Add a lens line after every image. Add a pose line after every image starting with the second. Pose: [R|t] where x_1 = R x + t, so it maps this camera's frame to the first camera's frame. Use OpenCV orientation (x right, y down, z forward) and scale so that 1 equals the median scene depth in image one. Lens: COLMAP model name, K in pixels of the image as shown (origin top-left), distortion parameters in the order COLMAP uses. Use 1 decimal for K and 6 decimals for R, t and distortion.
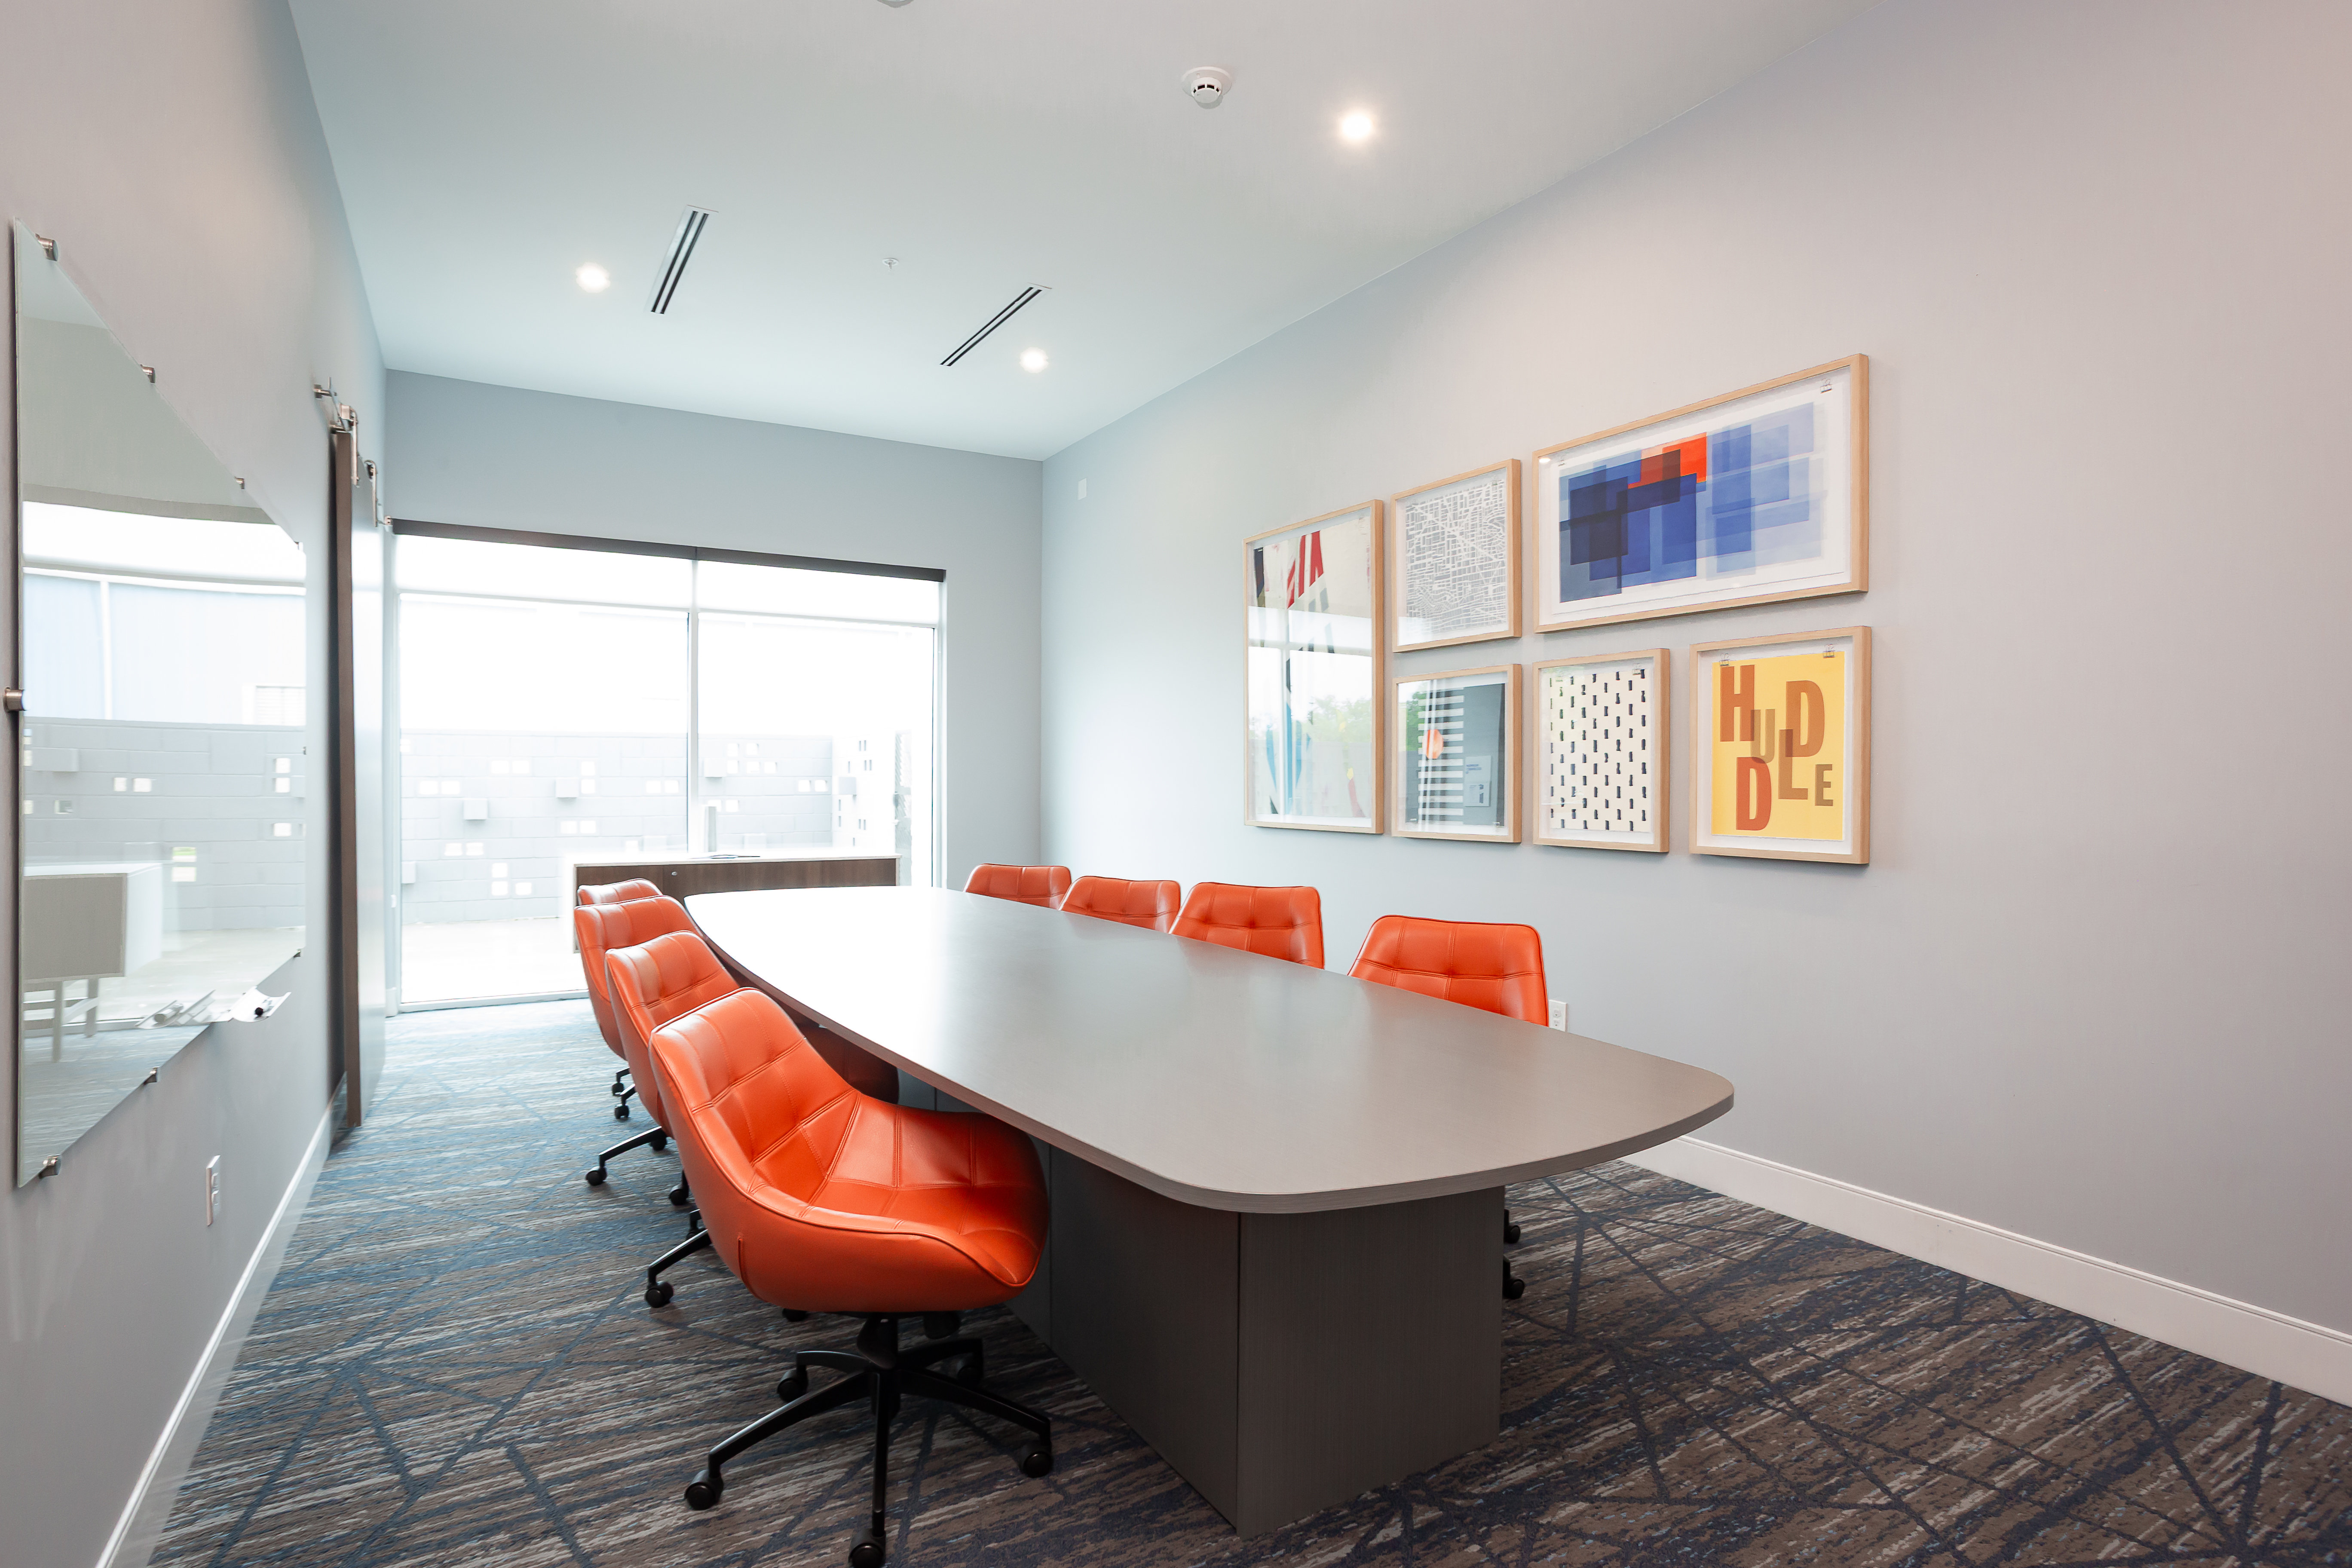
lens RADIAL K [[1189.5, 0, 1186.3], [0, 1189.5, 838.9], [0, 0, 1]] dist [-0.049101, 0.028053]
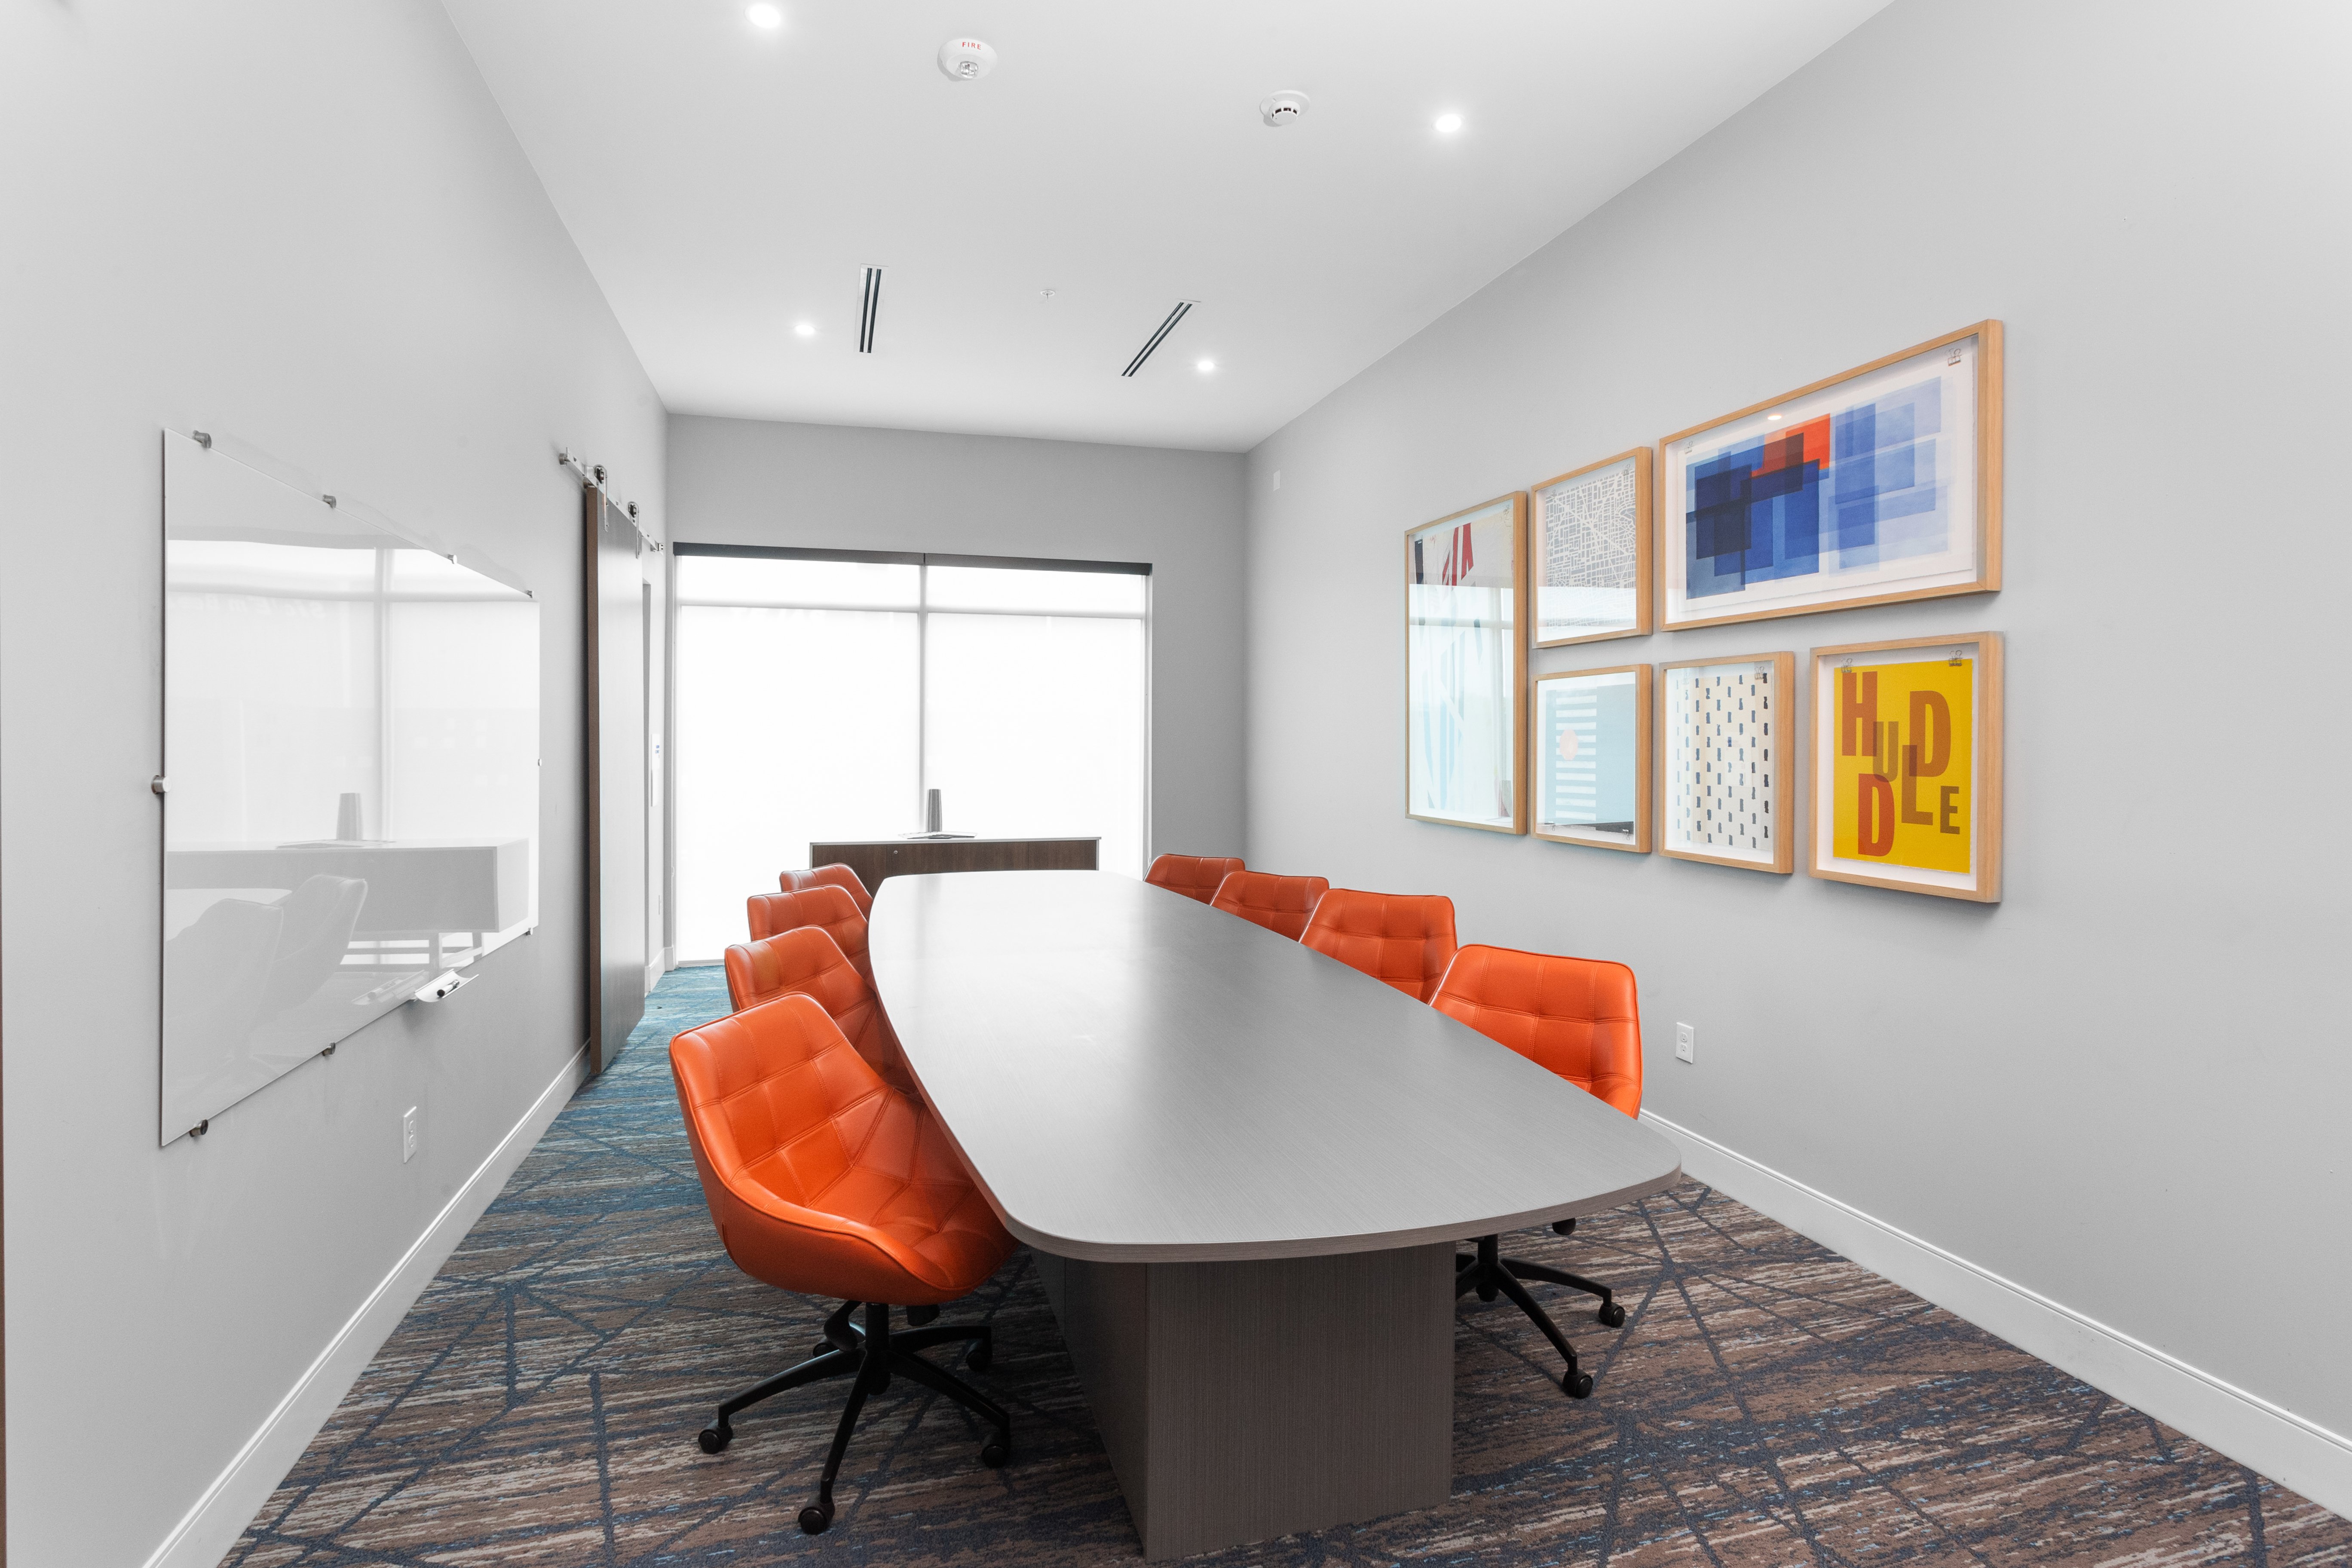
lens RADIAL K [[1181.2, 0, 1176.0], [0, 1181.2, 784.0], [0, 0, 1]] dist [-0.006033, 0.000063]
pose [[0.965024, 0.005482, -0.262105, 0.237671], [-0.007999, 0.999932, -0.008536, -0.058921], [0.262040, 0.010334, 0.965002, -0.007412]]
